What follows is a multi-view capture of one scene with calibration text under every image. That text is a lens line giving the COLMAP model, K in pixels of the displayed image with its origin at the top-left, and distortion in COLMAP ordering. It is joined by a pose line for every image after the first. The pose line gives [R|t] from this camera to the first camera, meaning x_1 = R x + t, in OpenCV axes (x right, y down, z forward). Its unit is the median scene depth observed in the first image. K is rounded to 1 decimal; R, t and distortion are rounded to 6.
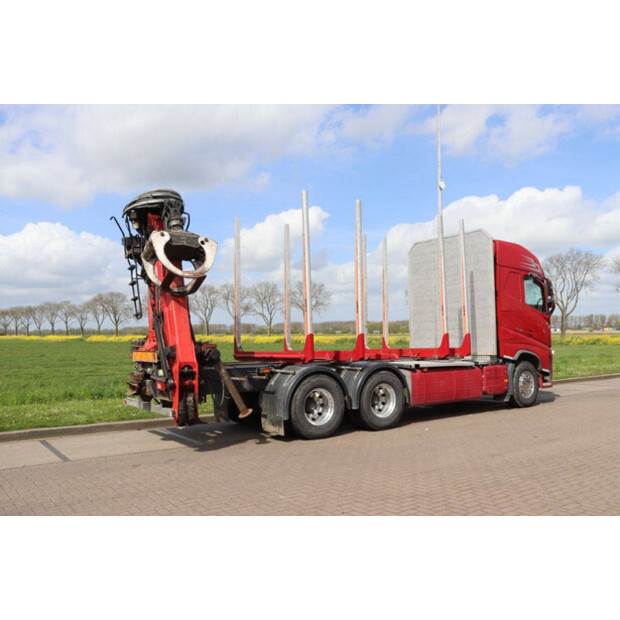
lens RADIAL K [[562.3, 0, 310.0], [0, 562.3, 310.0], [0, 0, 1]] dist [-0.129533, 0.000099]
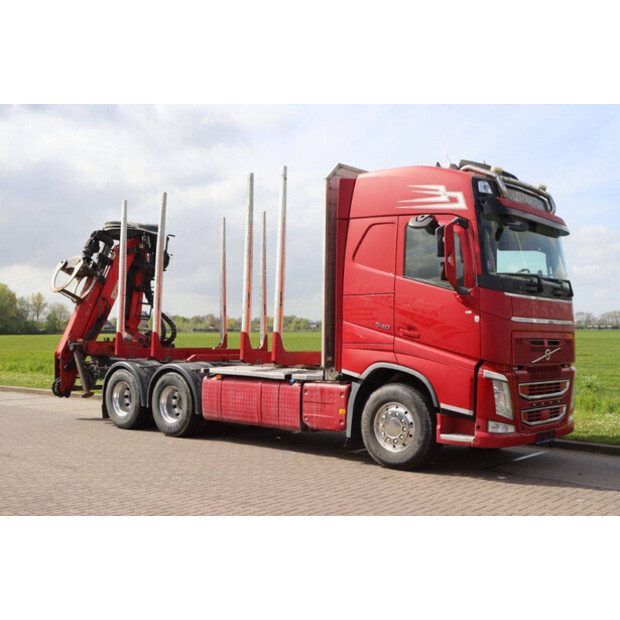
lens RADIAL K [[743.6, 0, 310.0], [0, 743.6, 310.0], [0, 0, 1]] dist [0.005791, 0.010351]
pose [[0.207024, -0.023978, -0.978042, 1.155607], [0.043774, 0.998925, -0.015225, 0.029199], [0.977356, -0.039661, 0.207851, 0.813012]]
